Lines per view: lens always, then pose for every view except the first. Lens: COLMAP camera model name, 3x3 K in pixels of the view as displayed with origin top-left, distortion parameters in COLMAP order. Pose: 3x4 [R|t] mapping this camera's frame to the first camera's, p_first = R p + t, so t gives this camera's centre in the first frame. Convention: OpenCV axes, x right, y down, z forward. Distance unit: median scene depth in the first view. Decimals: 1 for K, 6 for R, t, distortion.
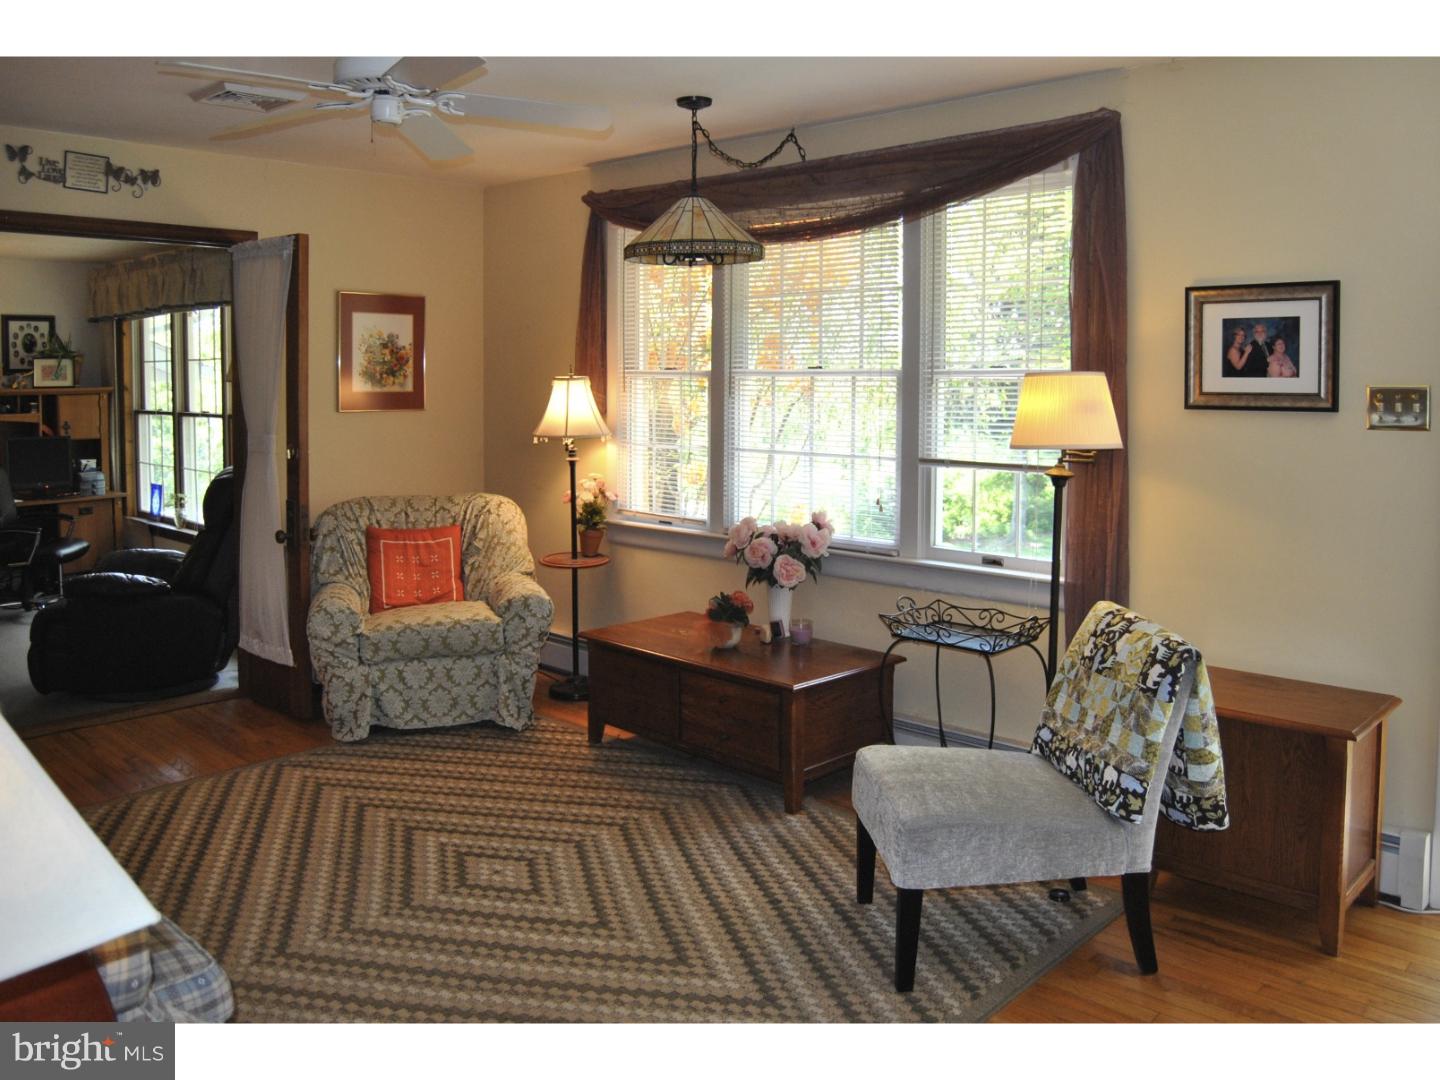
lens RADIAL K [[1209.9, 0, 720.0], [0, 1209.9, 540.0], [0, 0, 1]] dist [-0.025653, 0.004274]
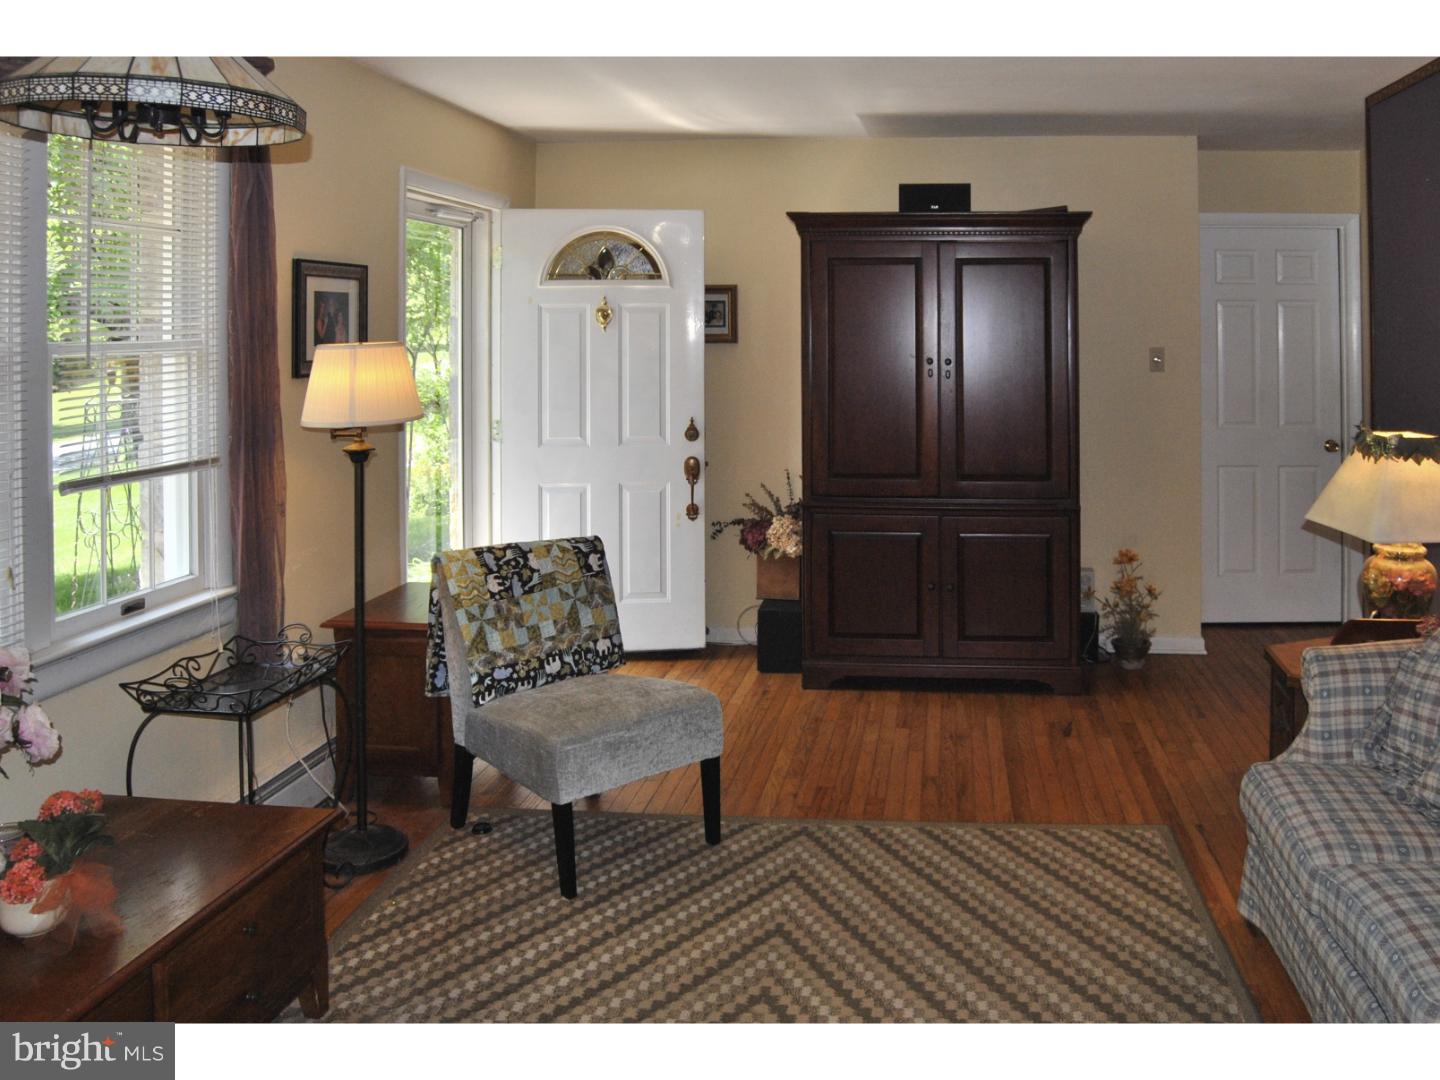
lens RADIAL K [[1209.9, 0, 720.0], [0, 1209.9, 540.0], [0, 0, 1]] dist [-0.025653, 0.004274]
pose [[-0.537467, -0.145892, 0.830569, -0.749140], [0.134360, 0.957524, 0.255137, -0.212934], [-0.832512, 0.248723, -0.495035, 1.386994]]
